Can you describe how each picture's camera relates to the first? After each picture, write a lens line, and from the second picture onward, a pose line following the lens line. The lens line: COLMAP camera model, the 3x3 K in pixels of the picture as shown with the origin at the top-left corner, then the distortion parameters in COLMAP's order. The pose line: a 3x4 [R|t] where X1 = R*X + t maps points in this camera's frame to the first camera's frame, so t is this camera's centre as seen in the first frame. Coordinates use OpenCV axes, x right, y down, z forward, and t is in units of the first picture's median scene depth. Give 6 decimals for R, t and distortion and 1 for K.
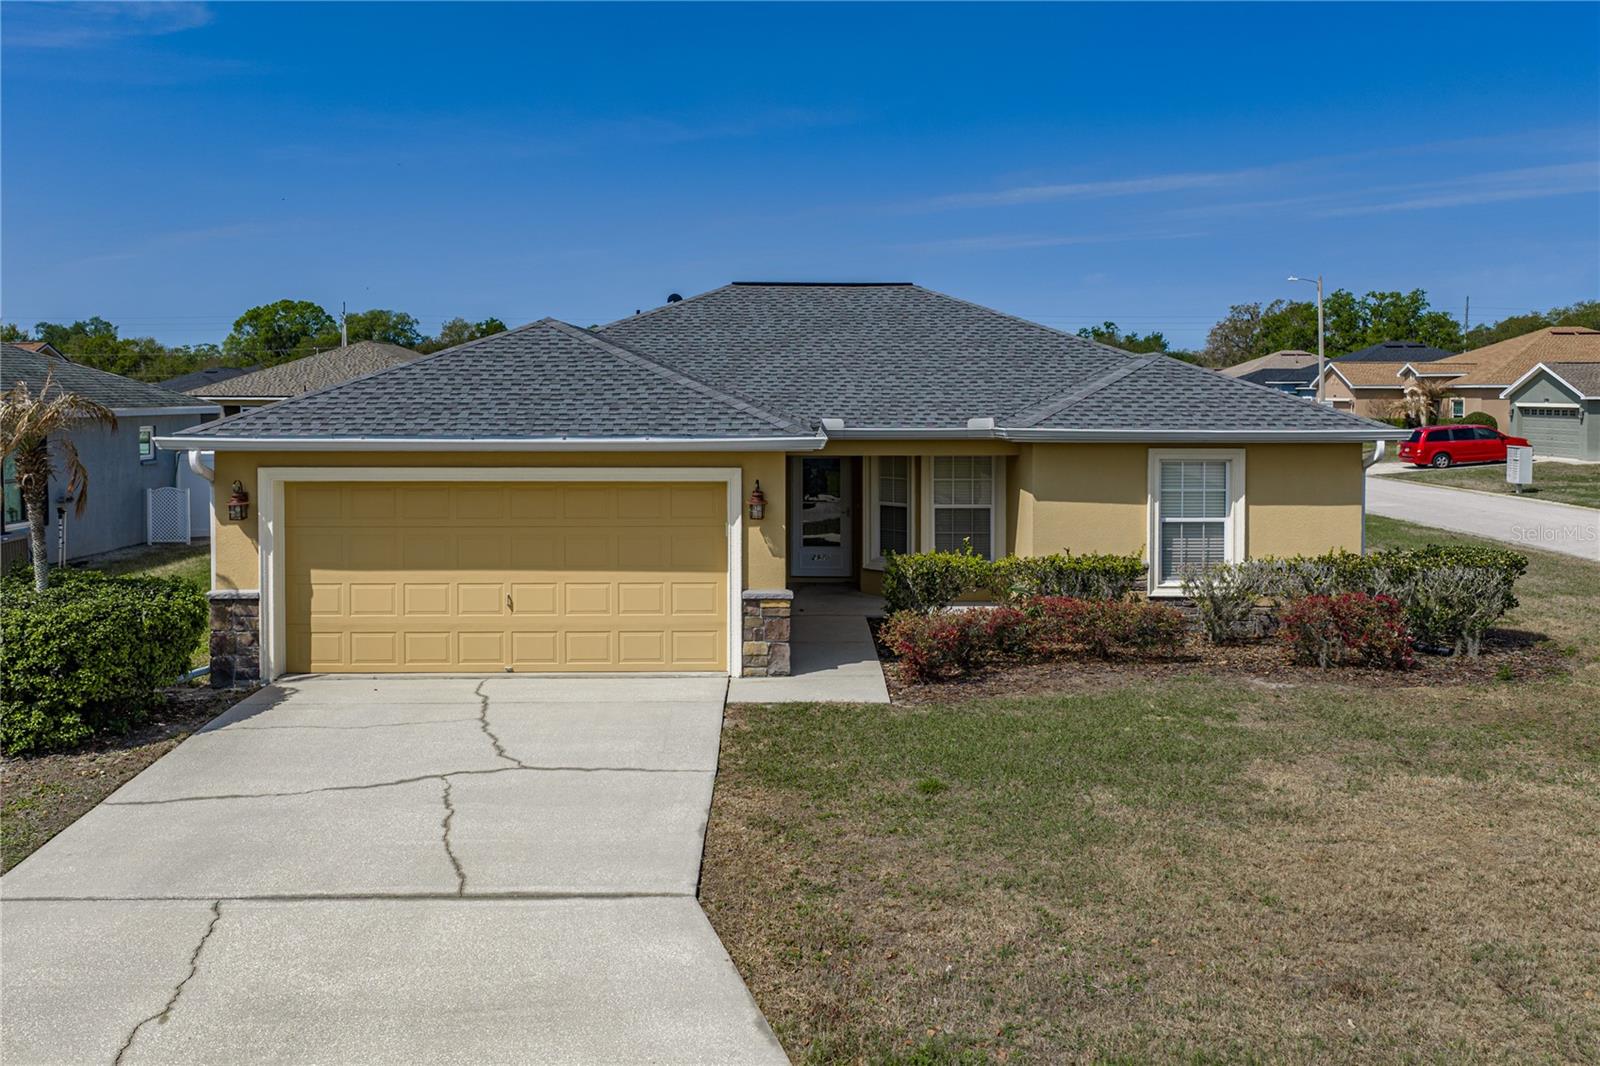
lens RADIAL K [[1394.3, 0, 804.5], [0, 1394.3, 431.6], [0, 0, 1]] dist [0.019086, 0.003277]
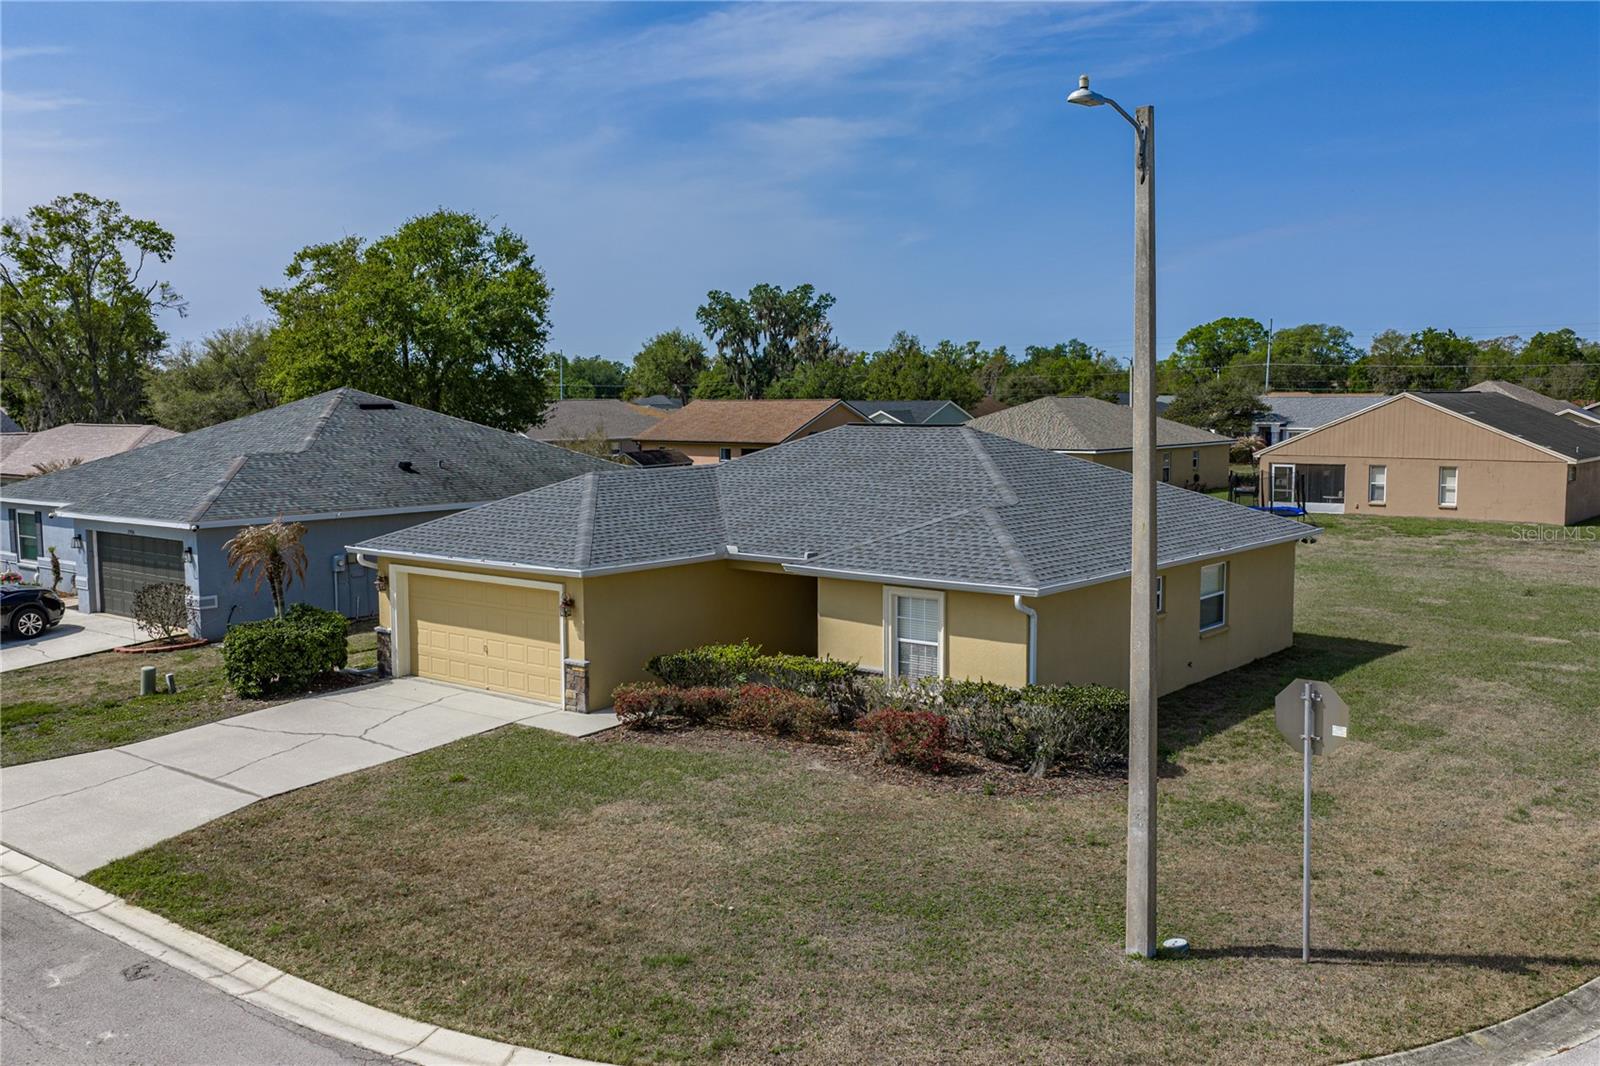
lens RADIAL K [[1399.8, 0, 800.0], [0, 1399.8, 533.0], [0, 0, 1]] dist [0.033831, 0.000949]
pose [[0.766115, 0.055918, -0.640267, 1.207783], [-0.011491, 0.997240, 0.073345, -0.156815], [0.642601, -0.048833, 0.764643, -0.078961]]
